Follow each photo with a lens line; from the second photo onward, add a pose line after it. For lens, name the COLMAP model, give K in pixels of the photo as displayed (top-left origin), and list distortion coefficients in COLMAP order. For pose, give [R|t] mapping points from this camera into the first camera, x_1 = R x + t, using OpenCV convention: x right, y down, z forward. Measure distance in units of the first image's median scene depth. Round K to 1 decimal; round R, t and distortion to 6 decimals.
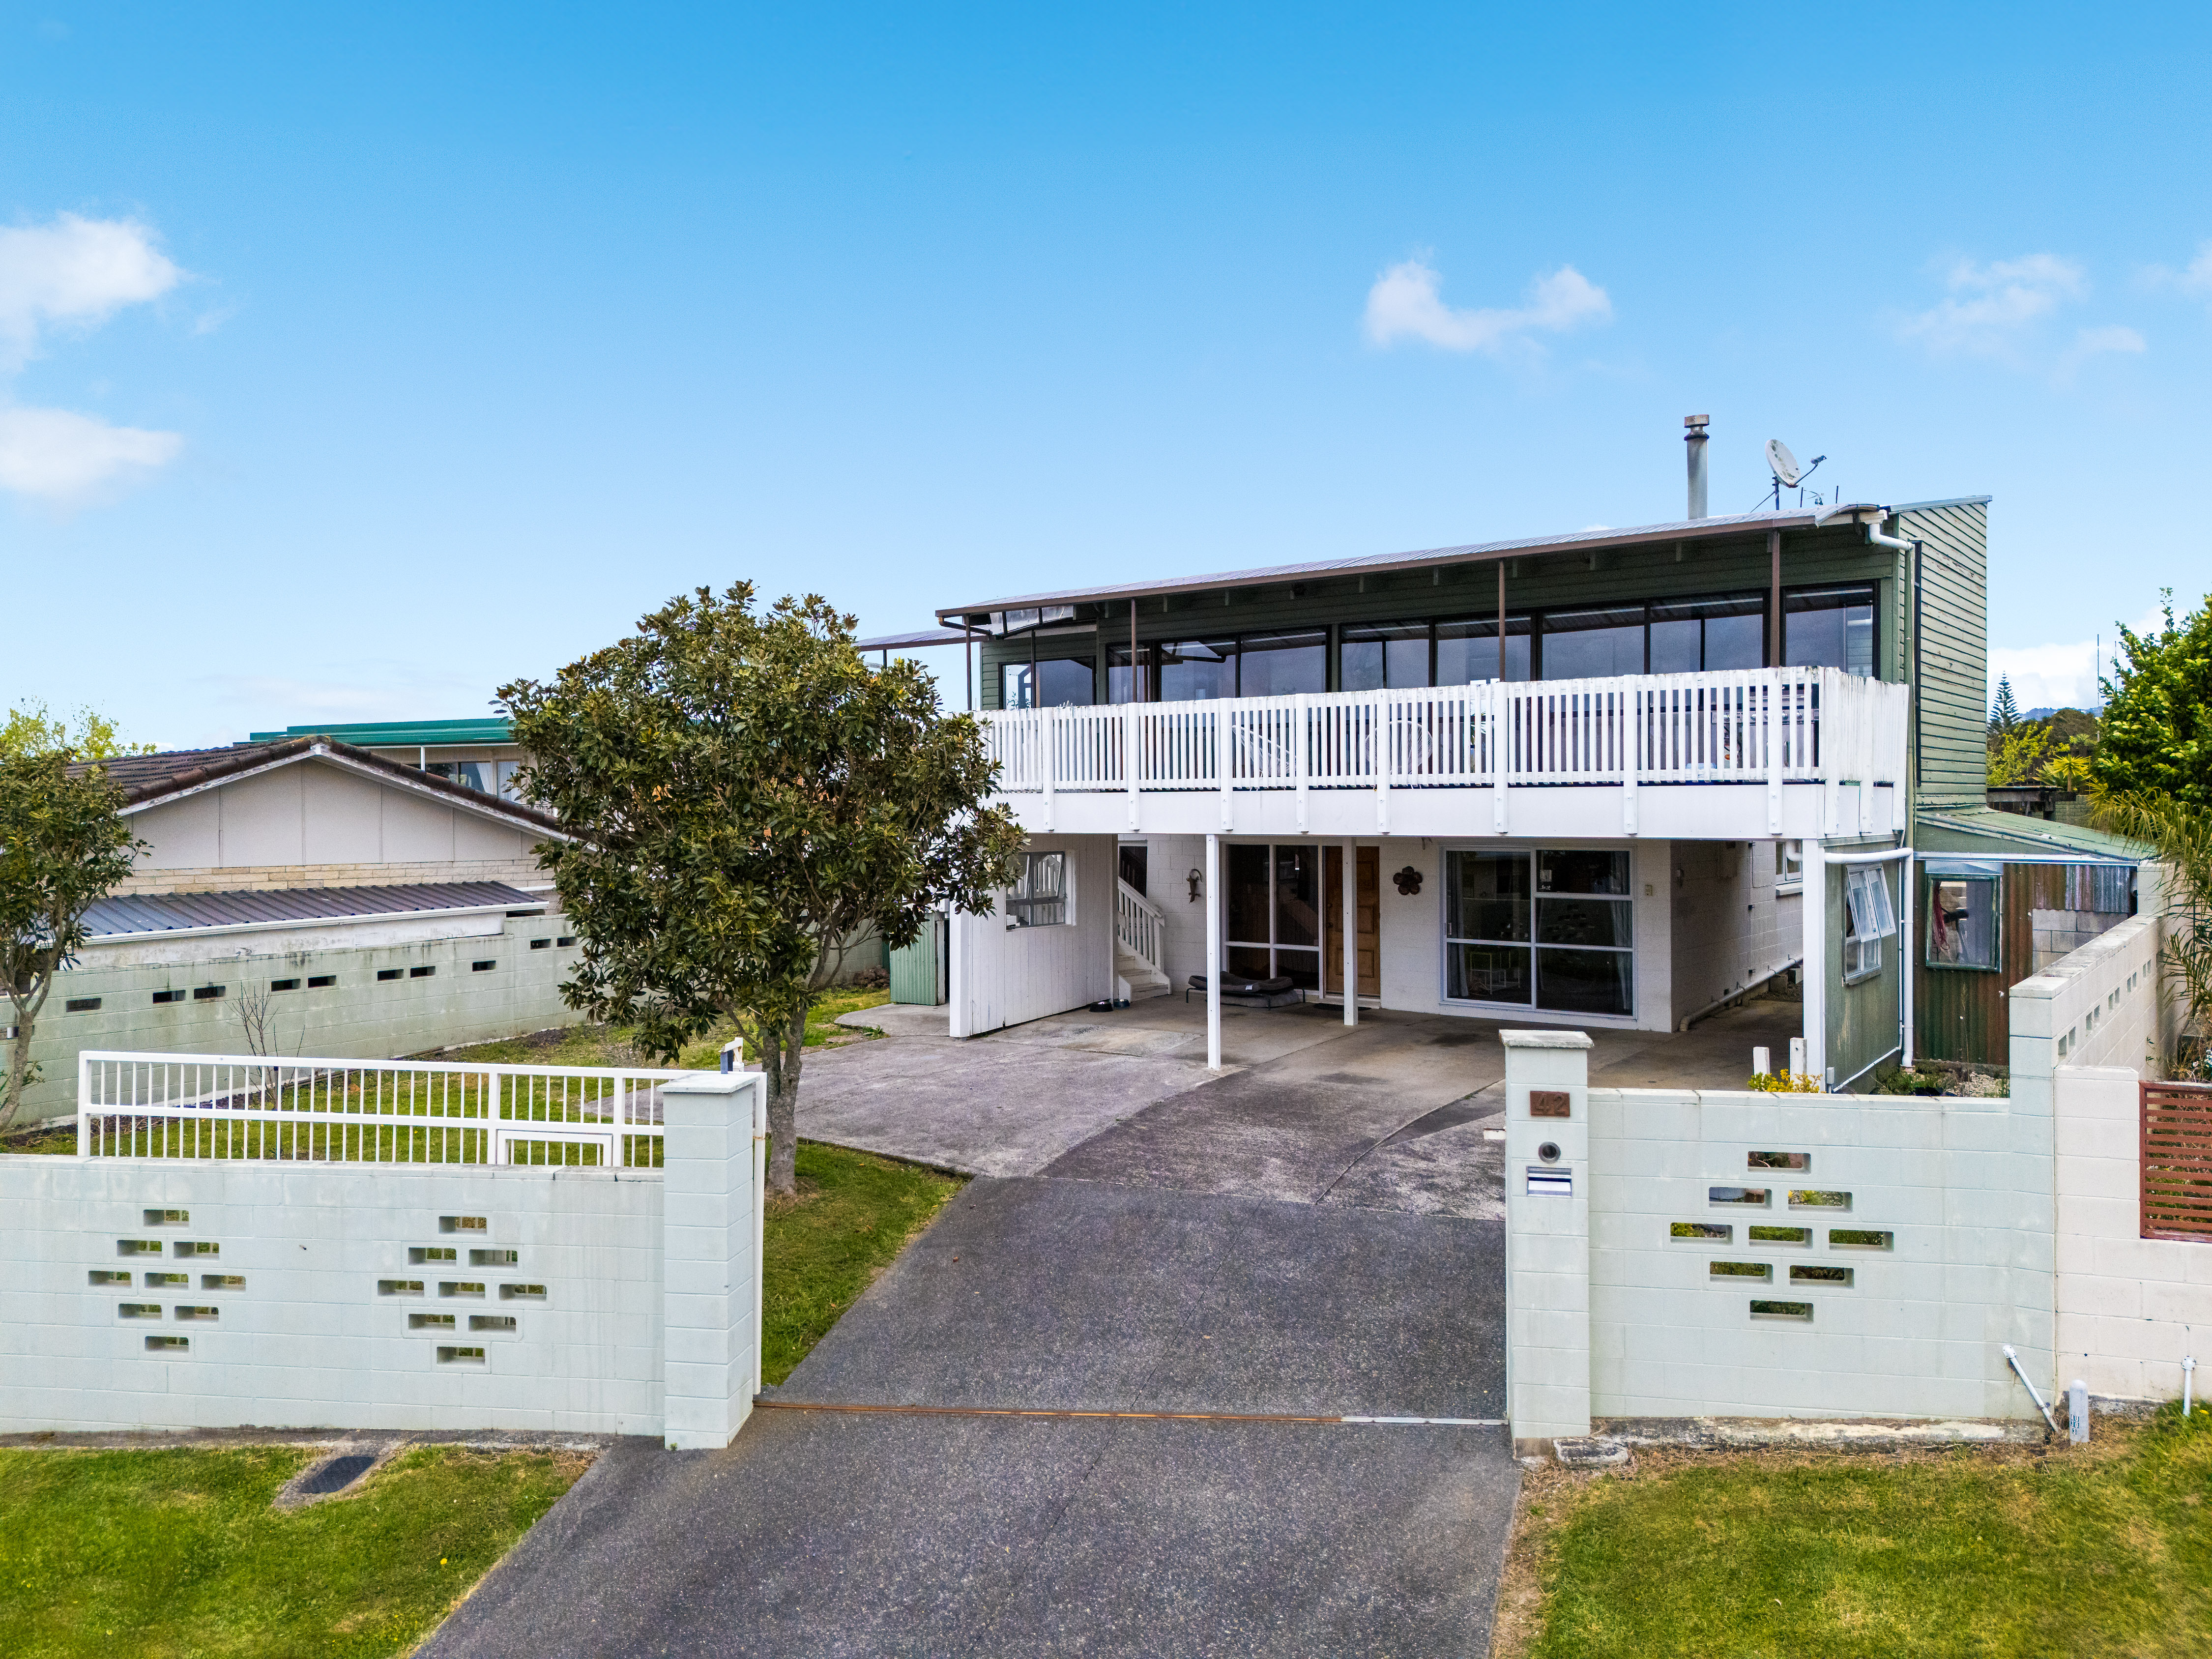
lens RADIAL K [[1641.5, 0, 1106.0], [0, 1641.5, 829.5], [0, 0, 1]] dist [0.037660, -0.002209]
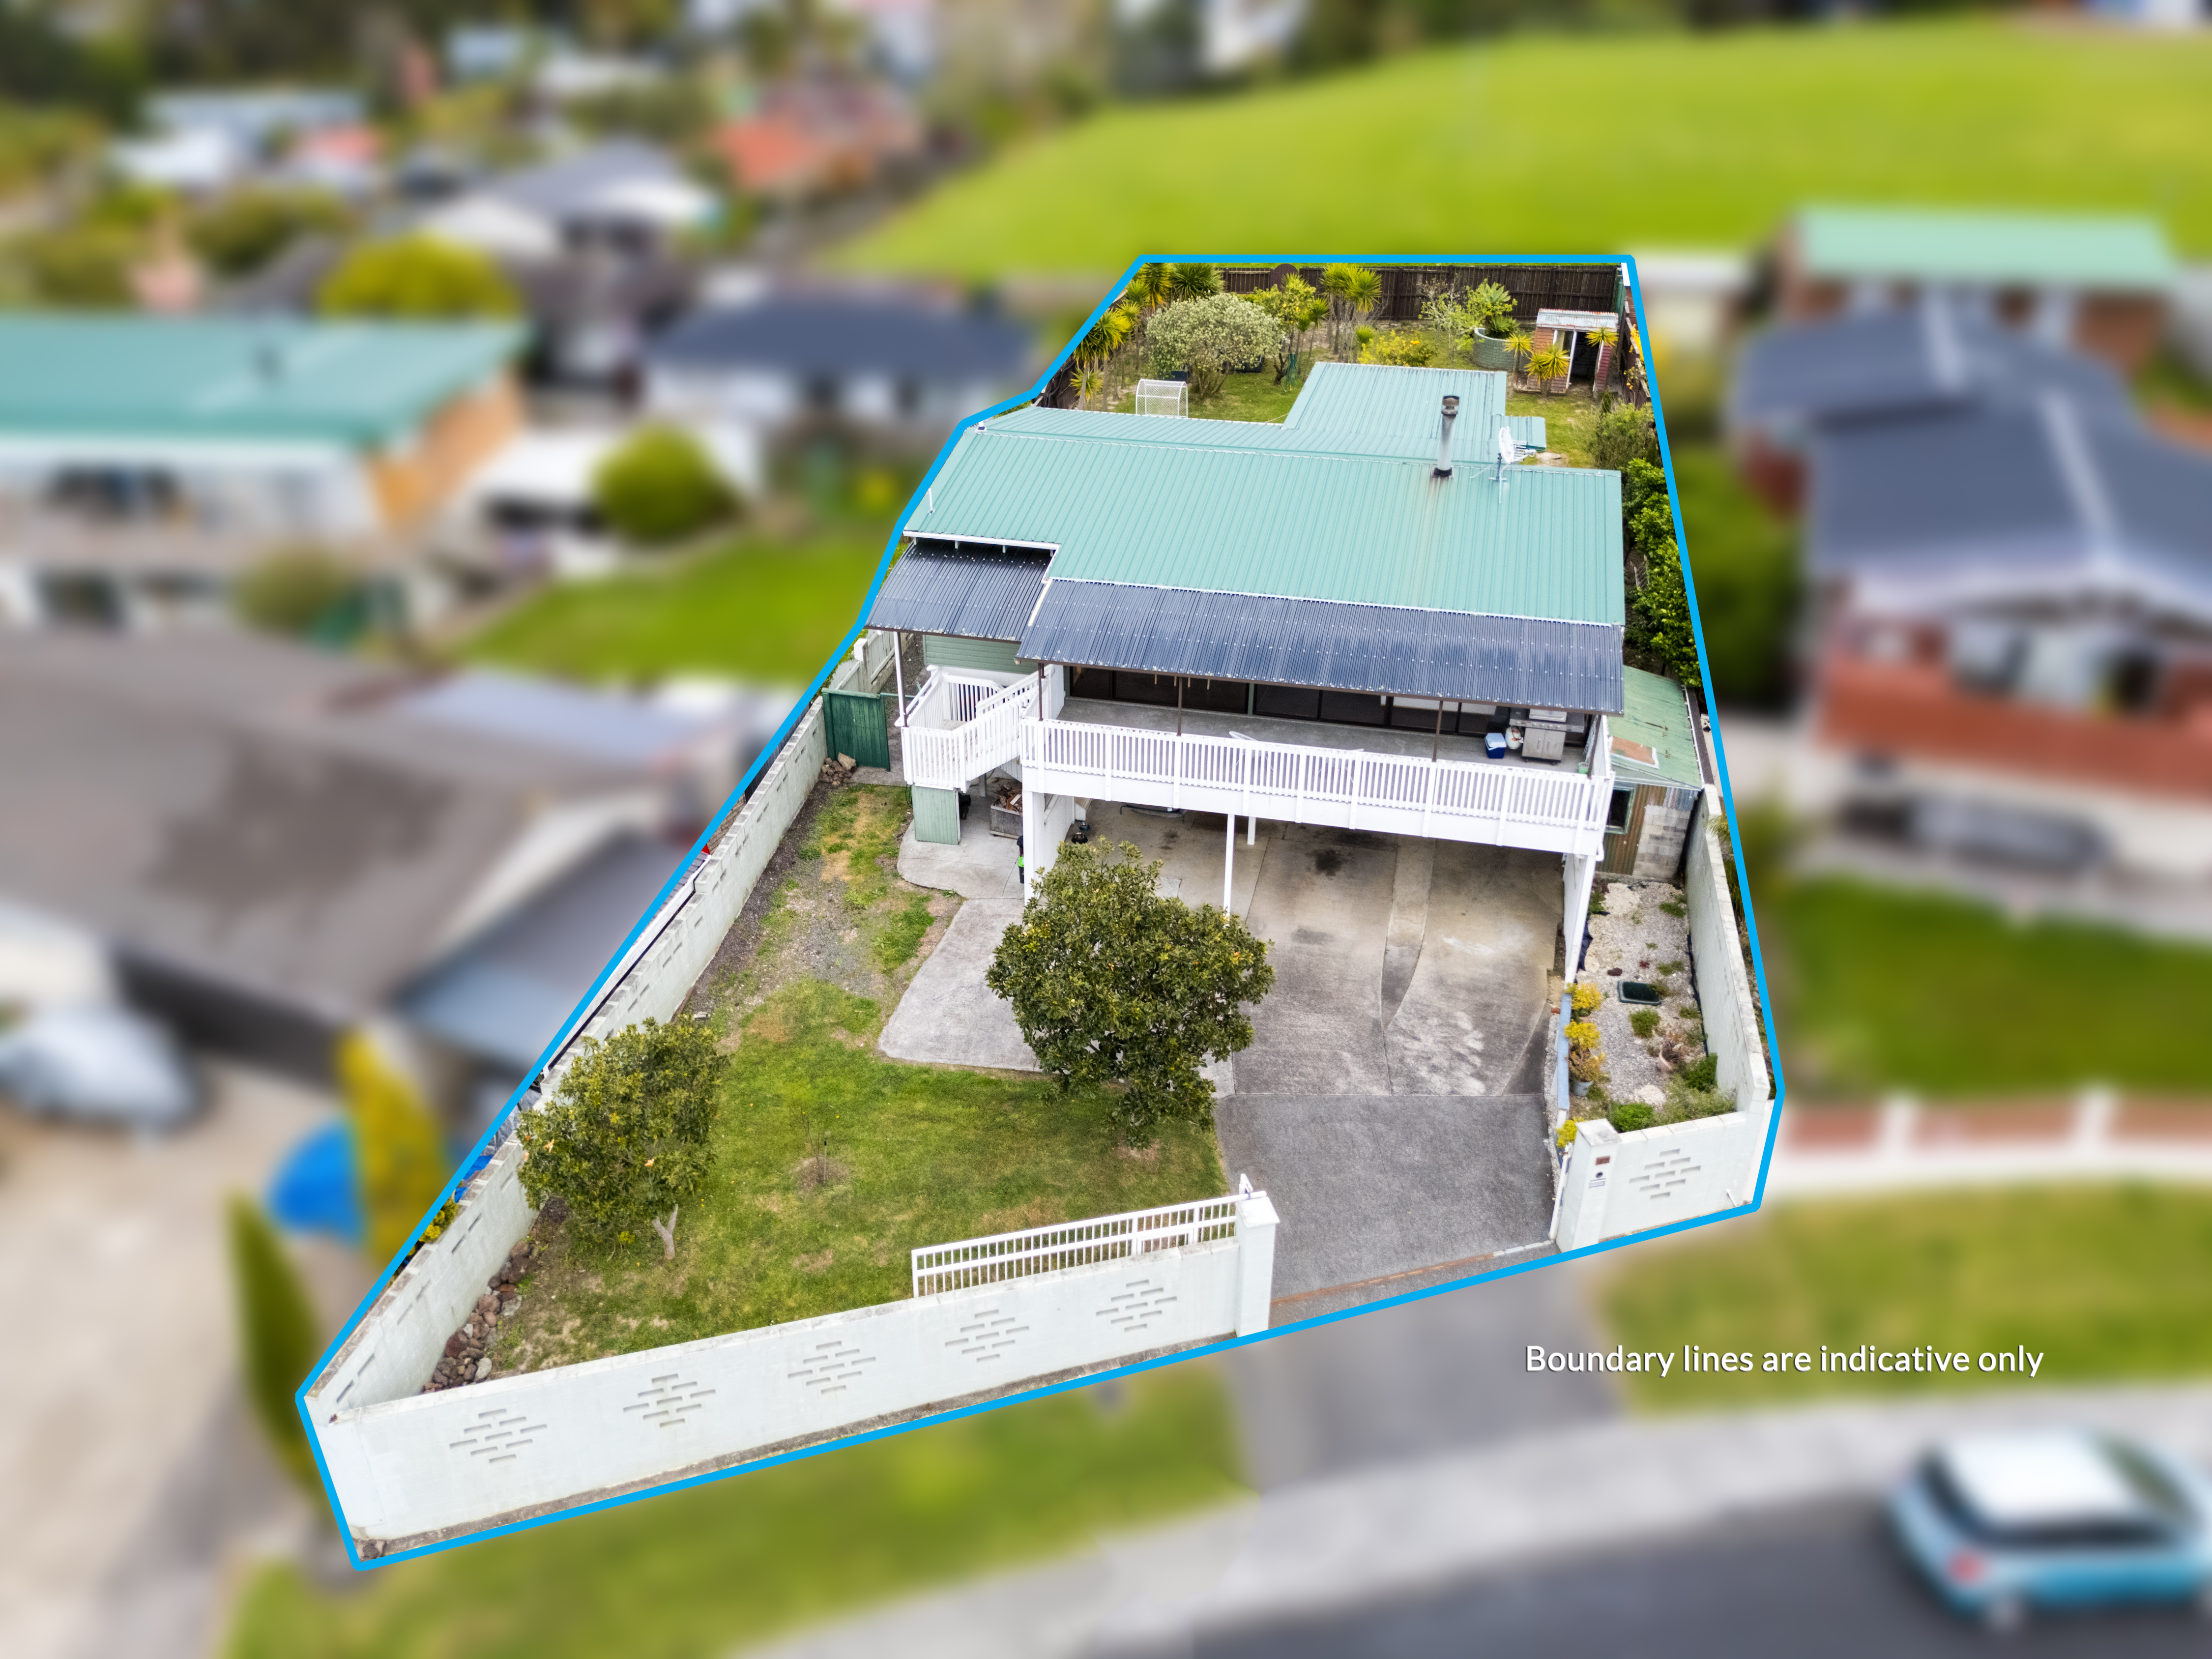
lens RADIAL K [[1641.5, 0, 1106.0], [0, 1641.5, 829.5], [0, 0, 1]] dist [0.037660, -0.002209]
pose [[0.913031, -0.196659, 0.357352, -1.033102], [-0.003952, 0.871790, 0.489864, -1.269119], [-0.407872, -0.448673, 0.795194, -0.397126]]
